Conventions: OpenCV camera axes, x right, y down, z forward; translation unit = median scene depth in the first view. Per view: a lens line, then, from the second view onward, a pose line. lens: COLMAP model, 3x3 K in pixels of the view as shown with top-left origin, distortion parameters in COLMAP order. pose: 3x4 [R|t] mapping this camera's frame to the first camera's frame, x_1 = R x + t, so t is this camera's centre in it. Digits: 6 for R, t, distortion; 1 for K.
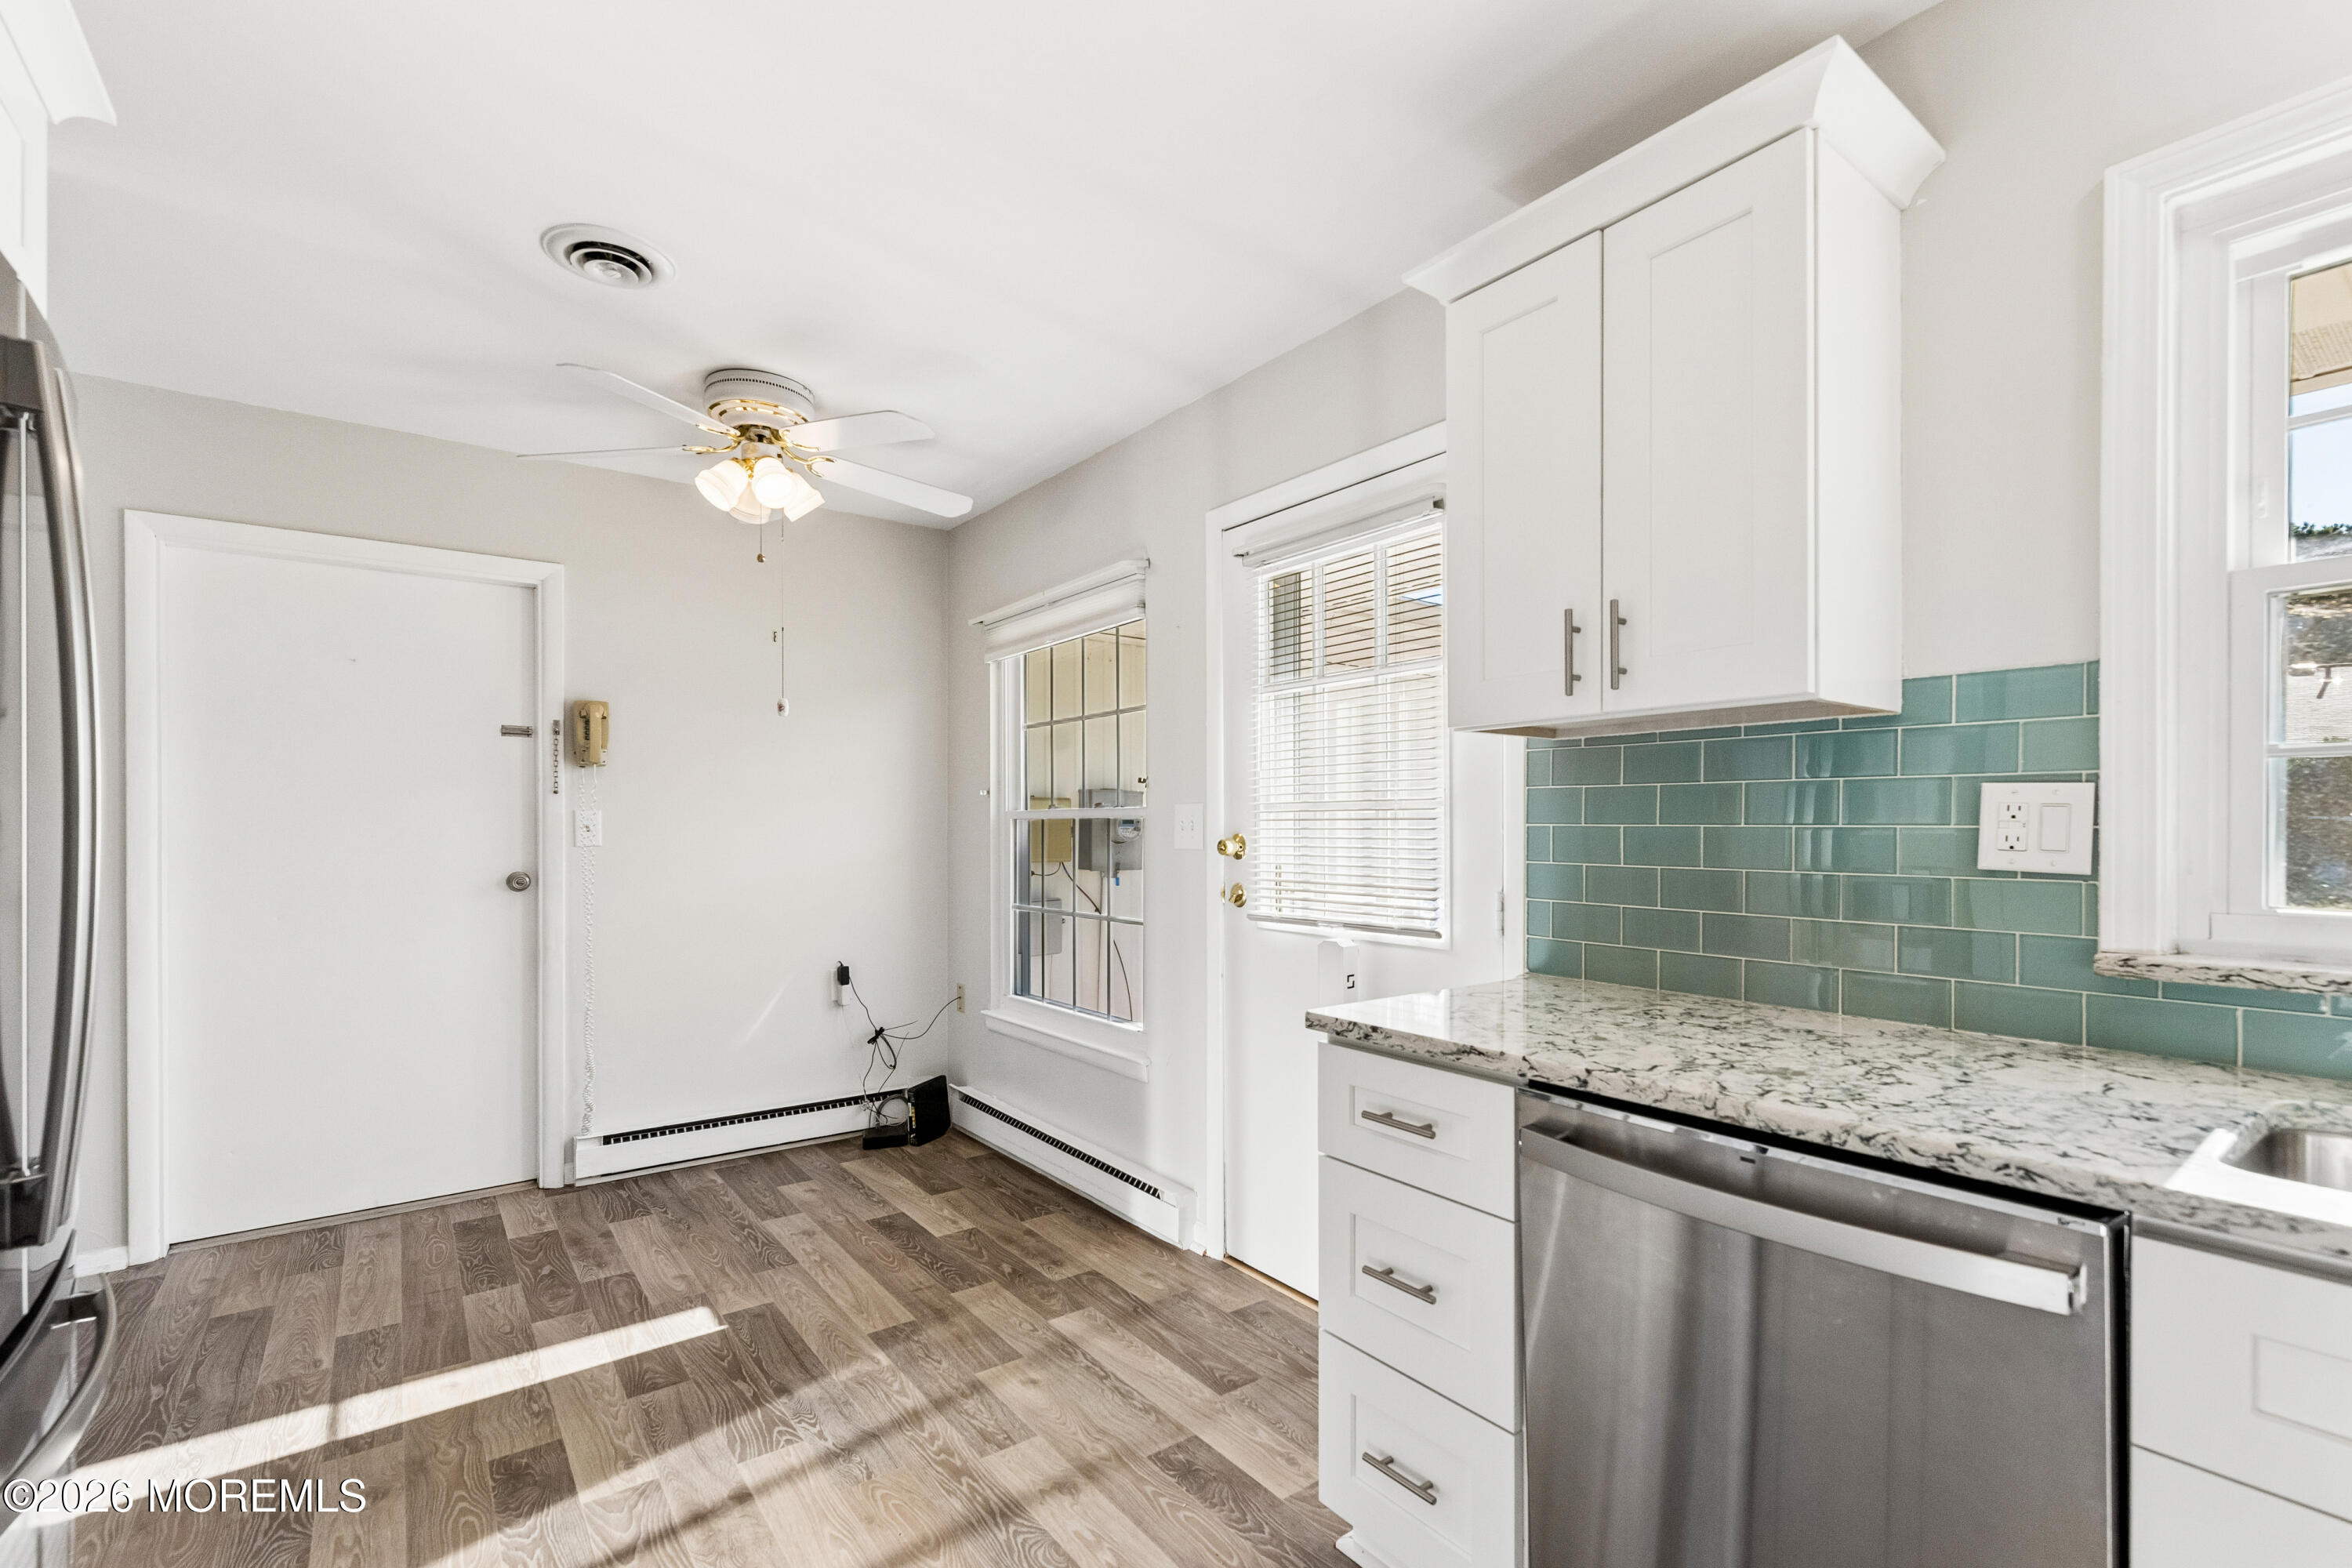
lens RADIAL K [[1043.4, 0, 1178.1], [0, 1043.4, 816.9], [0, 0, 1]] dist [-0.000335, 0.000416]
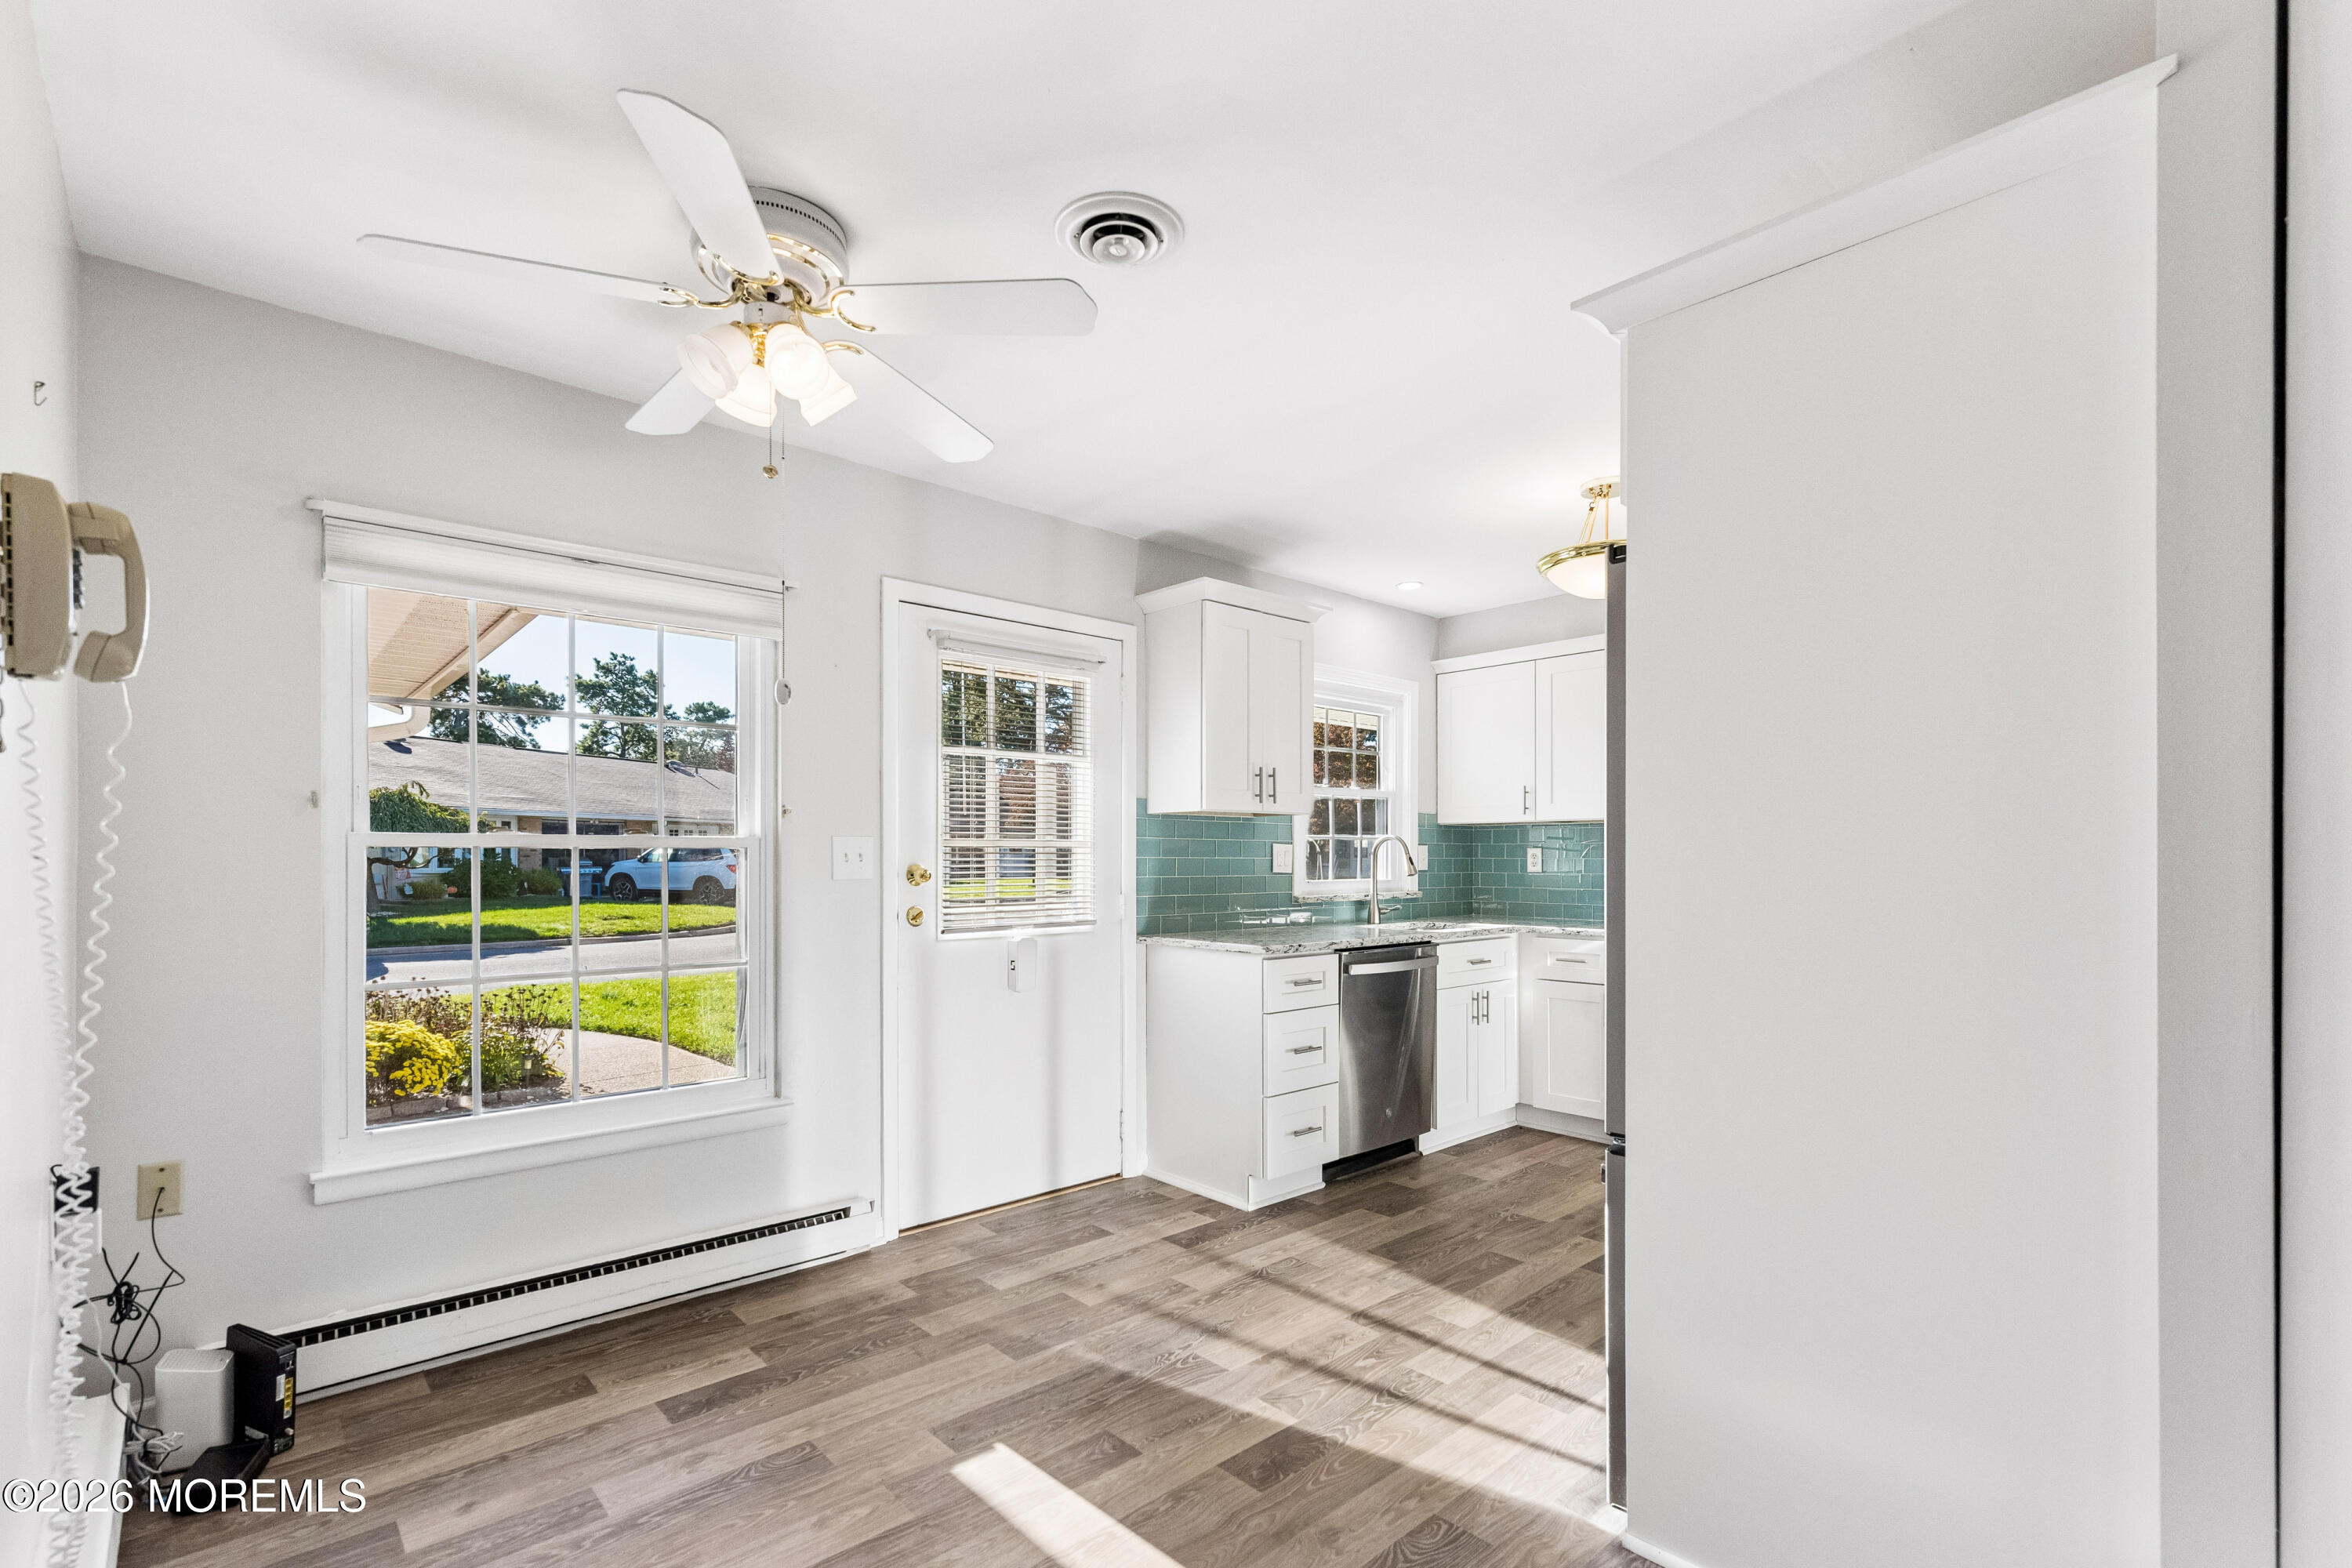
lens RADIAL K [[1043.4, 0, 1178.1], [0, 1043.4, 816.9], [0, 0, 1]] dist [-0.000335, 0.000416]
pose [[-0.094573, 0.042291, 0.994619, -1.408554], [-0.009490, 0.999014, -0.043381, 0.014662], [-0.995473, -0.013542, -0.094078, 0.997068]]
